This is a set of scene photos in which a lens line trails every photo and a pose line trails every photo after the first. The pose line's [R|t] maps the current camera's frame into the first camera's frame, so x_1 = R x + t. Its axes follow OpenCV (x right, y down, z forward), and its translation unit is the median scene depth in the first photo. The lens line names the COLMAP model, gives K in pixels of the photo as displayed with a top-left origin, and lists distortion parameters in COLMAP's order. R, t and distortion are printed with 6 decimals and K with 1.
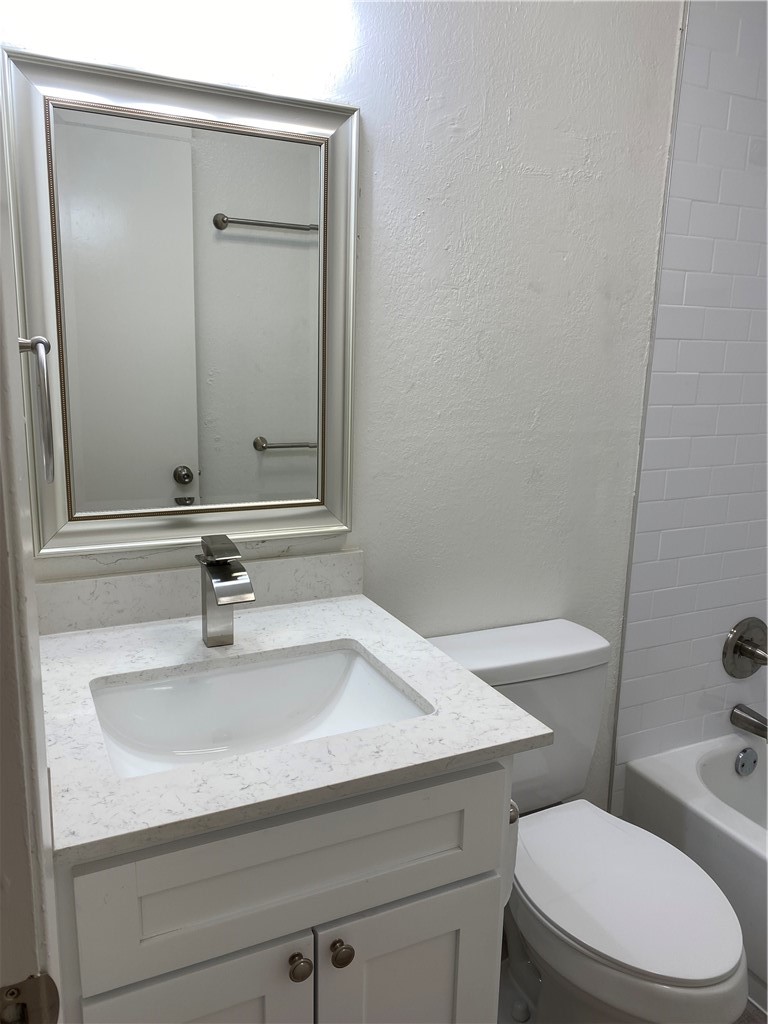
lens RADIAL K [[788.6, 0, 380.8], [0, 788.6, 516.1], [0, 0, 1]] dist [0.031361, -0.029401]
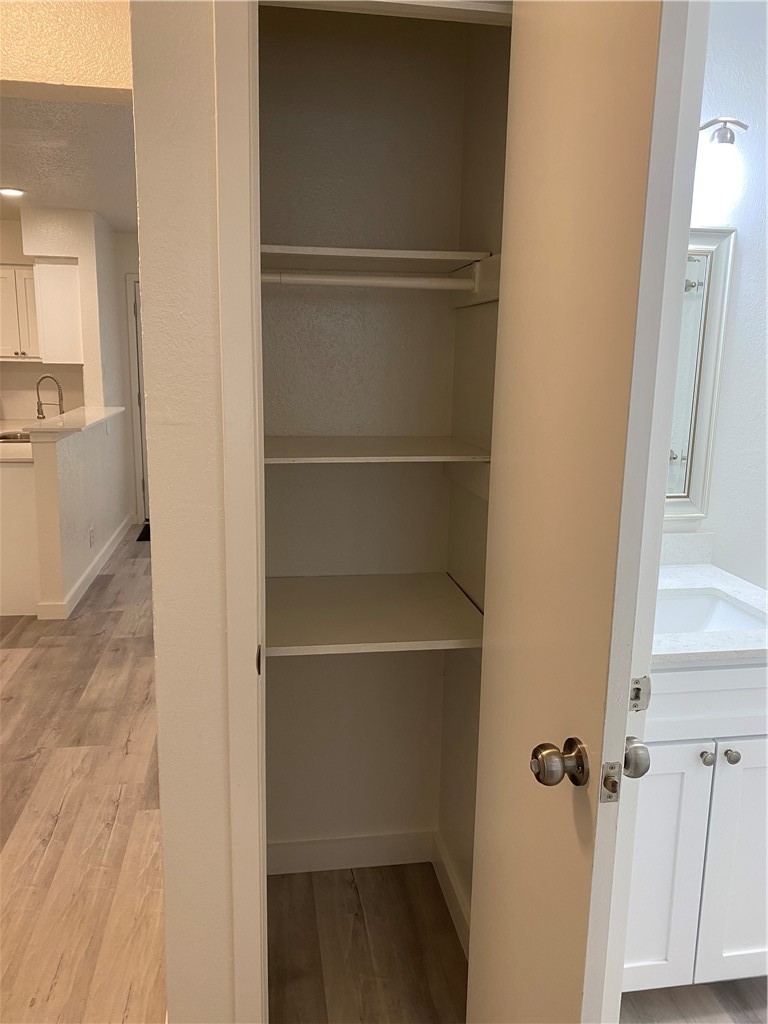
lens RADIAL K [[788.6, 0, 382.5], [0, 788.6, 515.4], [0, 0, 1]] dist [0.031361, -0.029401]
pose [[0.954995, 0.041821, -0.293657, -0.094433], [-0.047259, 0.998817, -0.011444, 0.031524], [0.292831, 0.024807, 0.955842, -0.278353]]
